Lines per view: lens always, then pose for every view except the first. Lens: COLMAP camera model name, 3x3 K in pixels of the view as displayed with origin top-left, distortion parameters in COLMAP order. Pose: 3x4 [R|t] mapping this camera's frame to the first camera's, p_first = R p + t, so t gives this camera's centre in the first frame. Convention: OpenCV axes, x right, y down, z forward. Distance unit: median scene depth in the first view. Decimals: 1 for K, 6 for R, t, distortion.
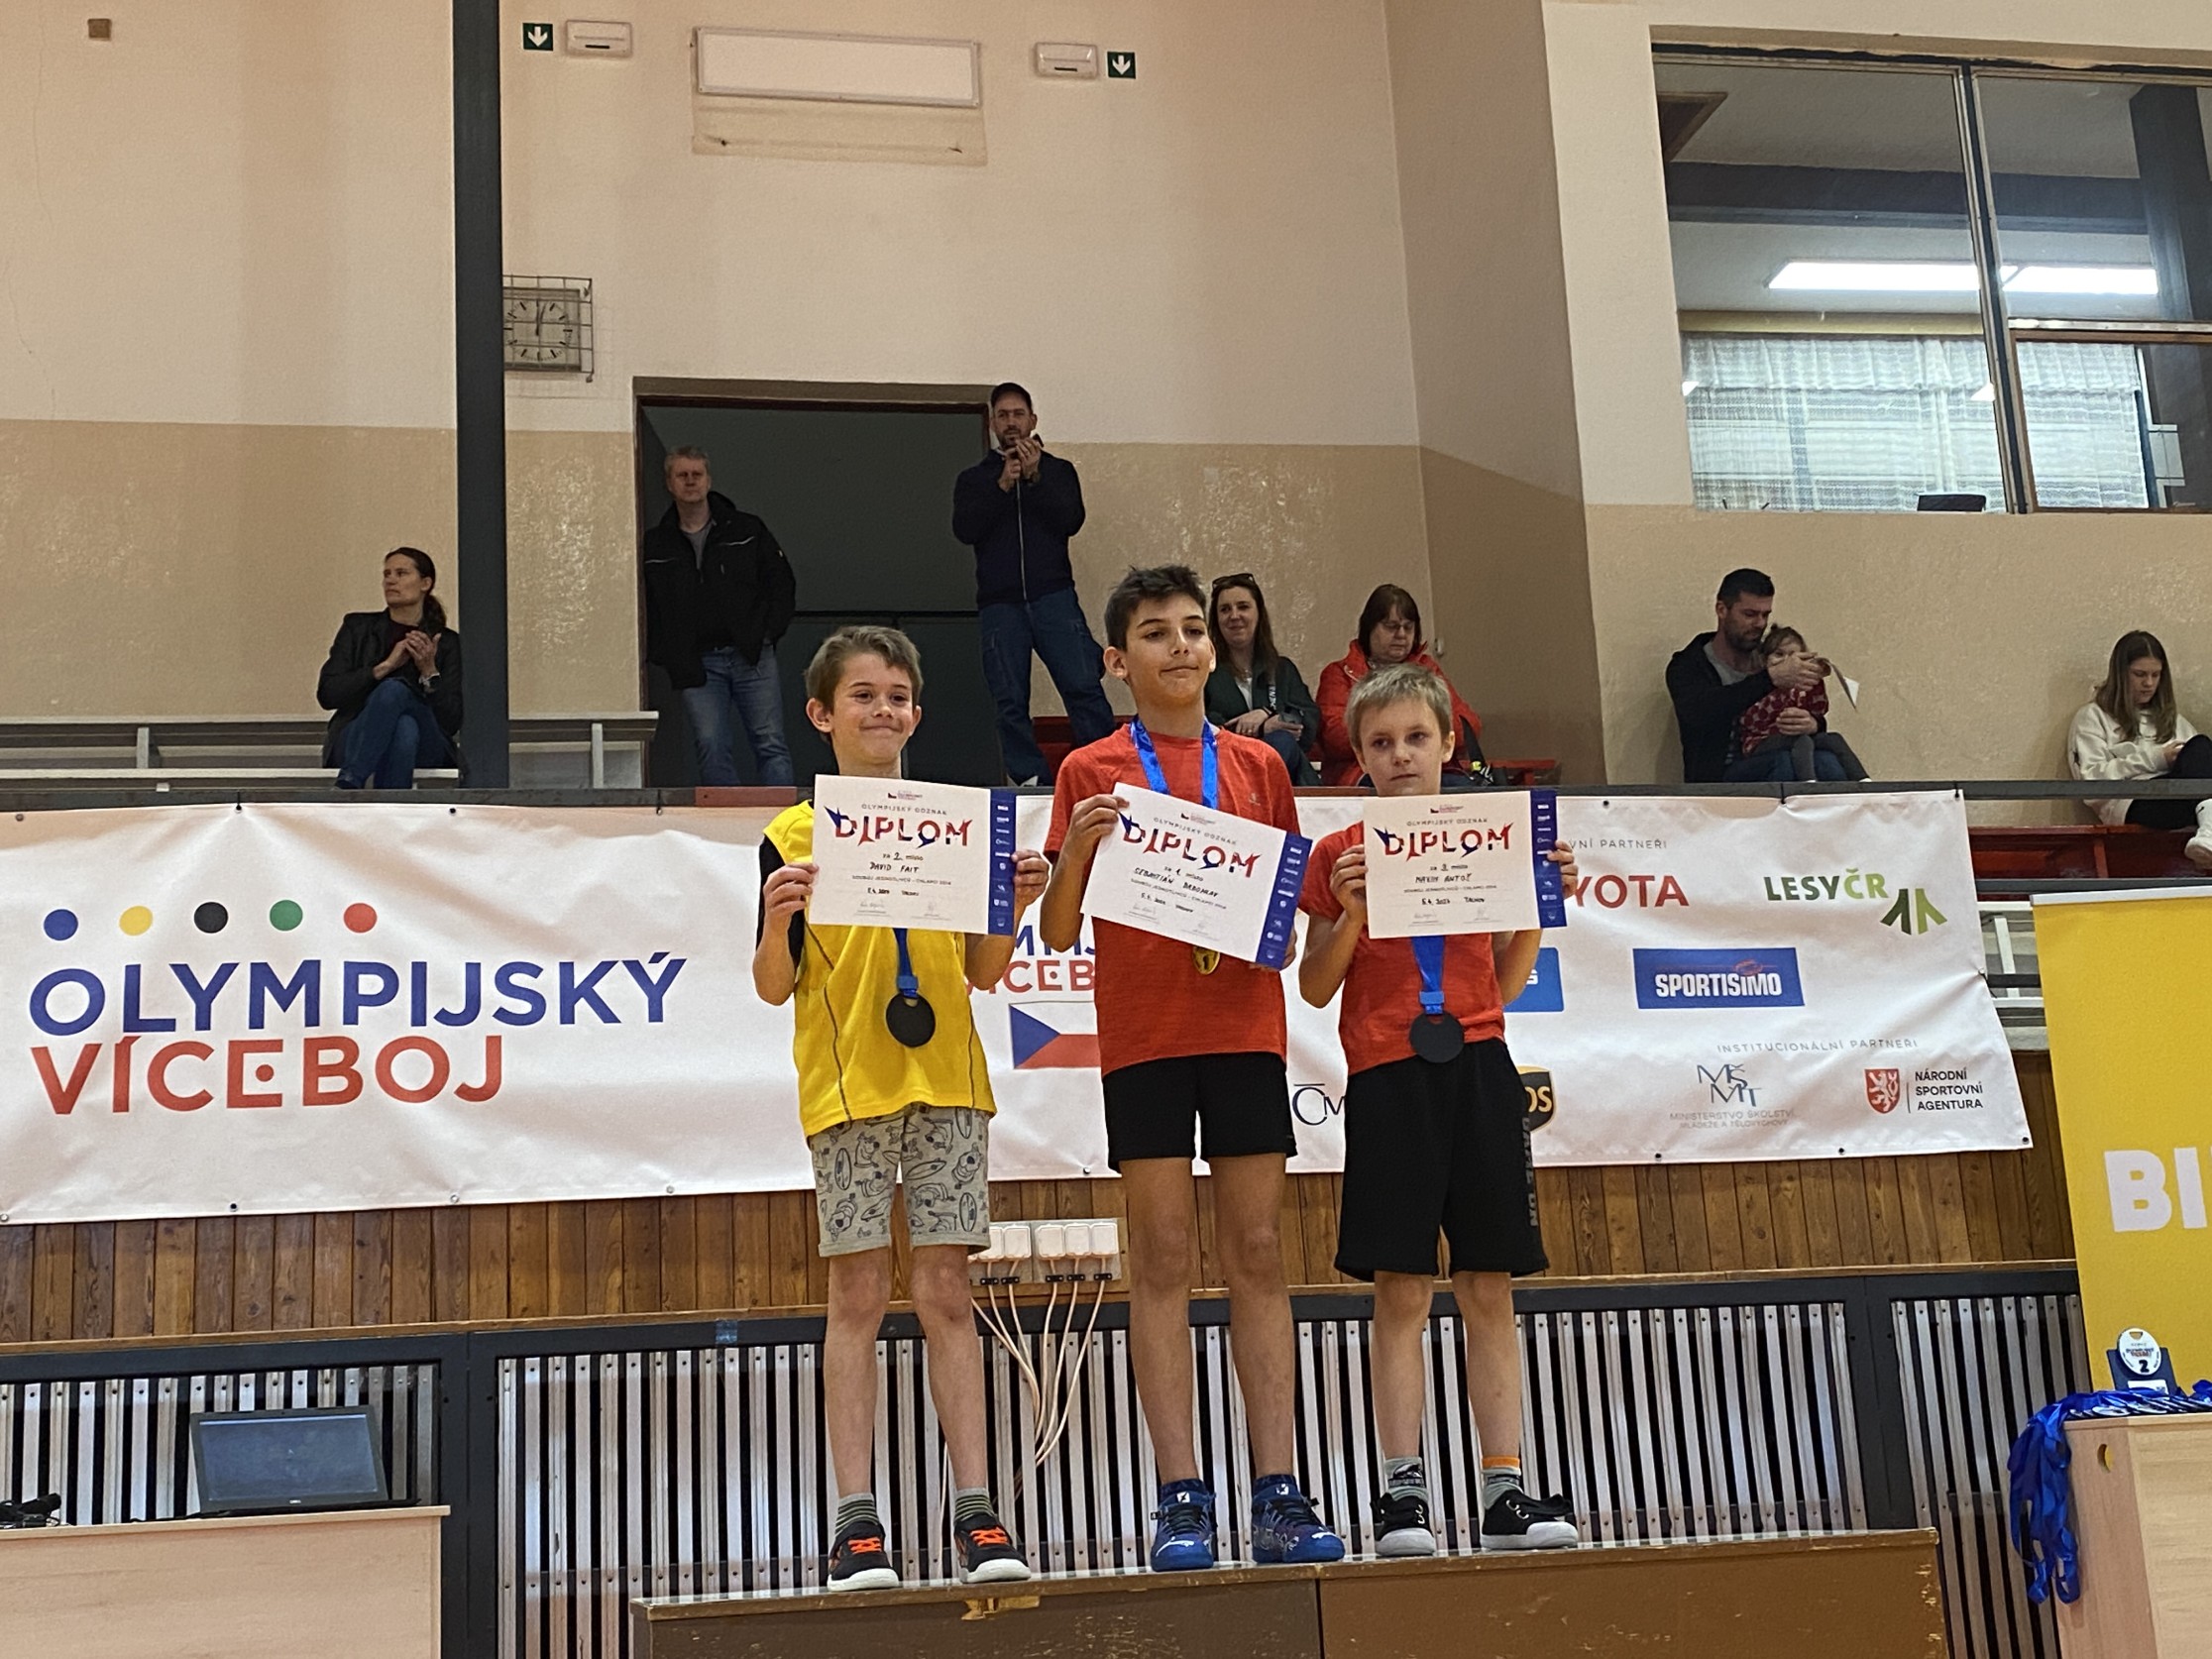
lens RADIAL K [[2910.2, 0, 1092.8], [0, 2910.2, 790.4], [0, 0, 1]] dist [0.194922, -0.631154]
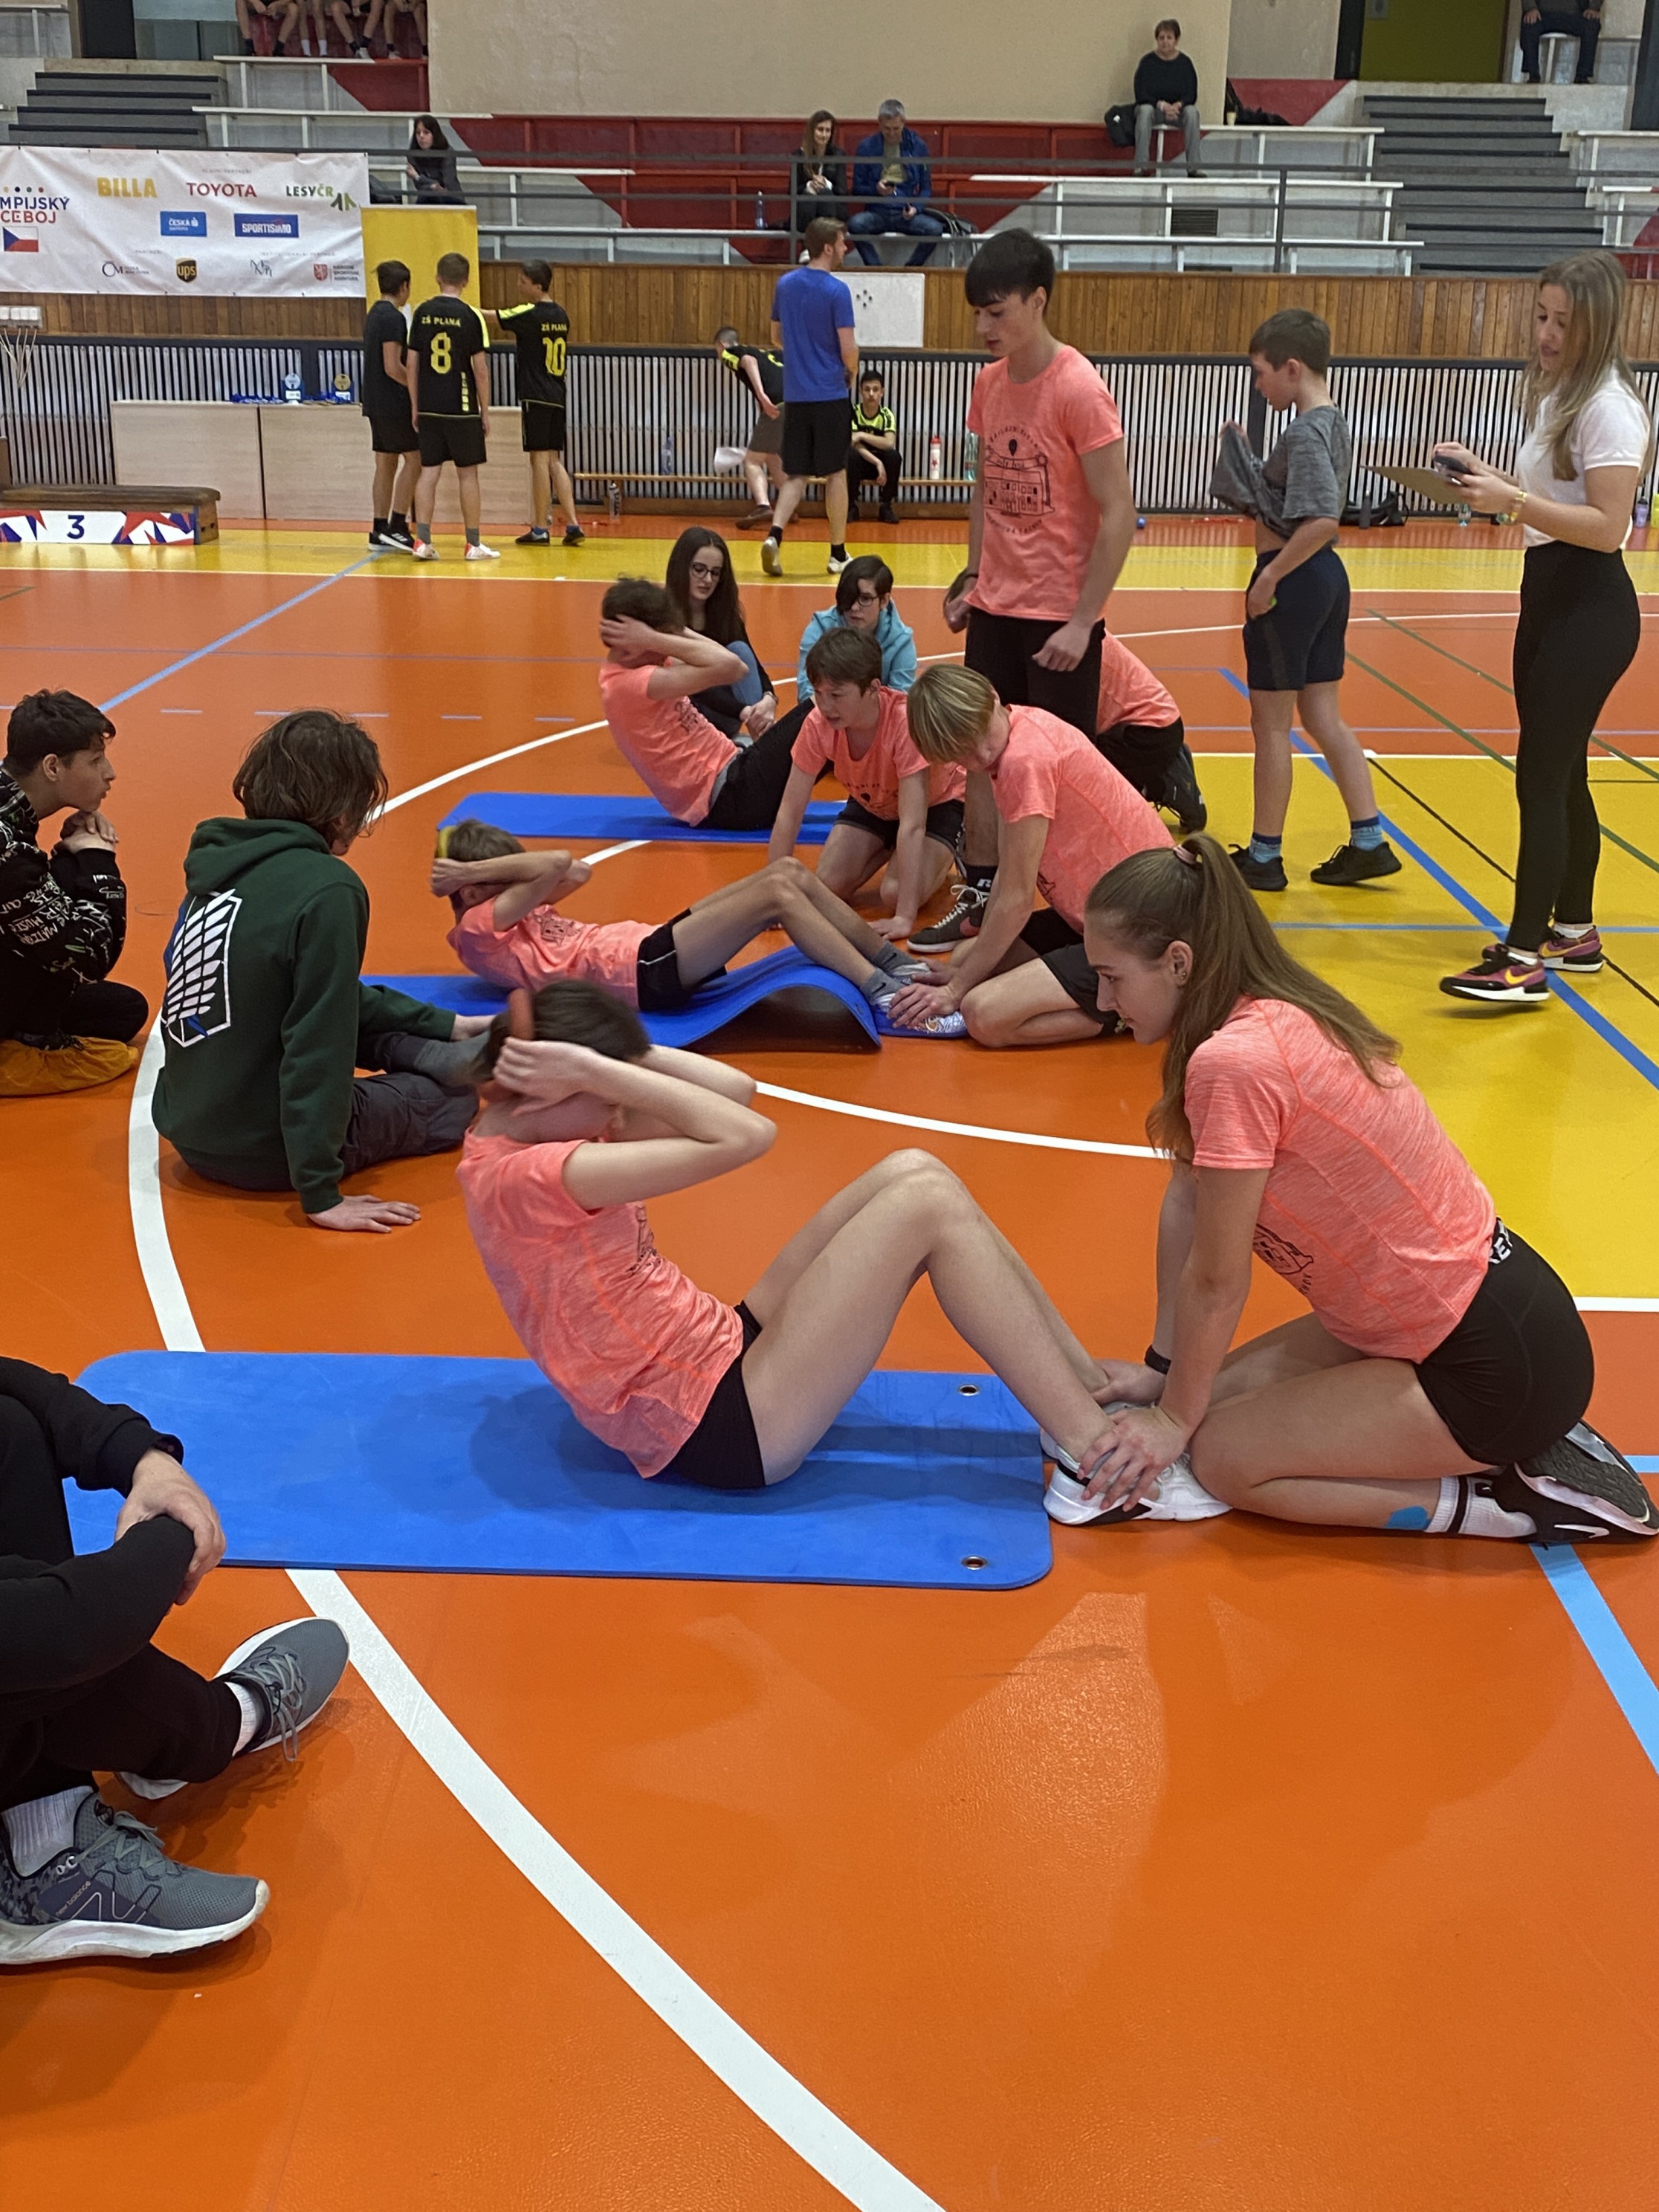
lens RADIAL K [[2315.1, 0, 830.5], [0, 2315.1, 1095.8], [0, 0, 1]] dist [-0.002716, 0.016374]
pose [[0.979826, 0.127197, -0.154151, 1.205208], [-0.022795, 0.837413, 0.546095, -0.465557], [0.198550, -0.531564, 0.823418, -1.159223]]
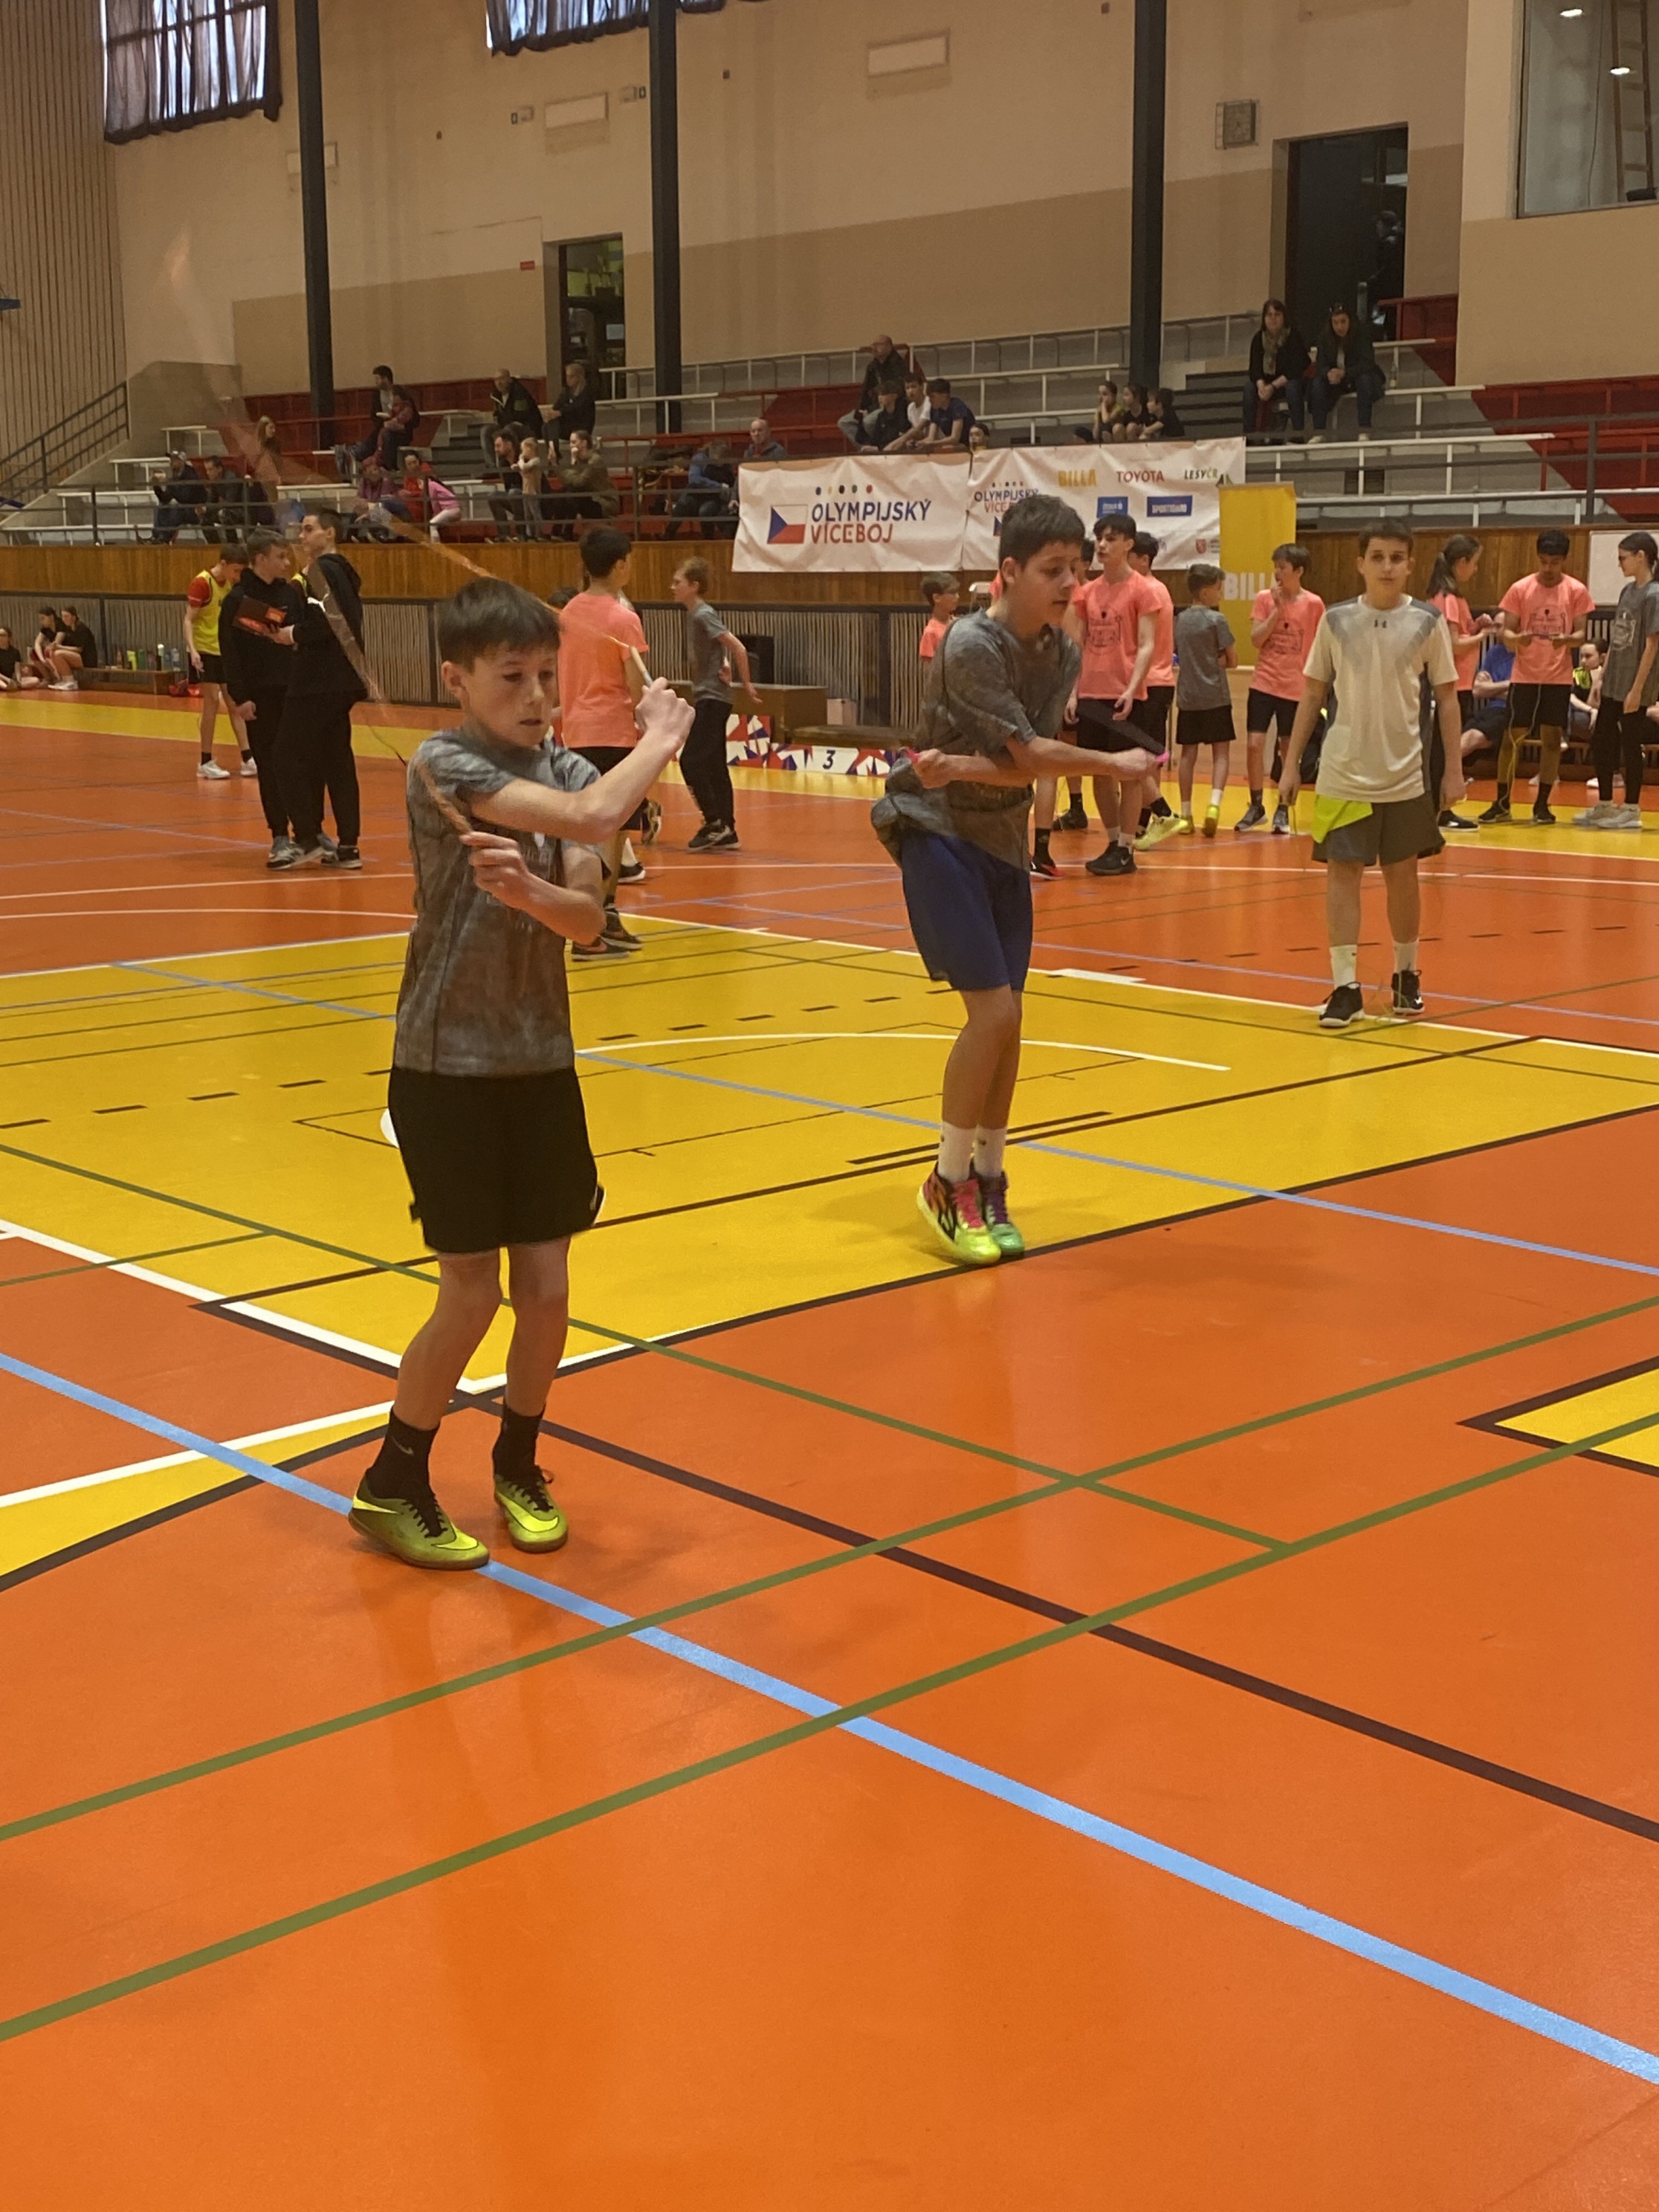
lens RADIAL K [[2884.8, 0, 831.1], [0, 2884.8, 1140.4], [0, 0, 1]] dist [0.185541, -0.630518]
pose [[0.522648, 0.216816, -0.824518, 2.711164], [0.179160, 0.917593, 0.354858, -0.474939], [0.833511, -0.333187, 0.440733, -0.851265]]
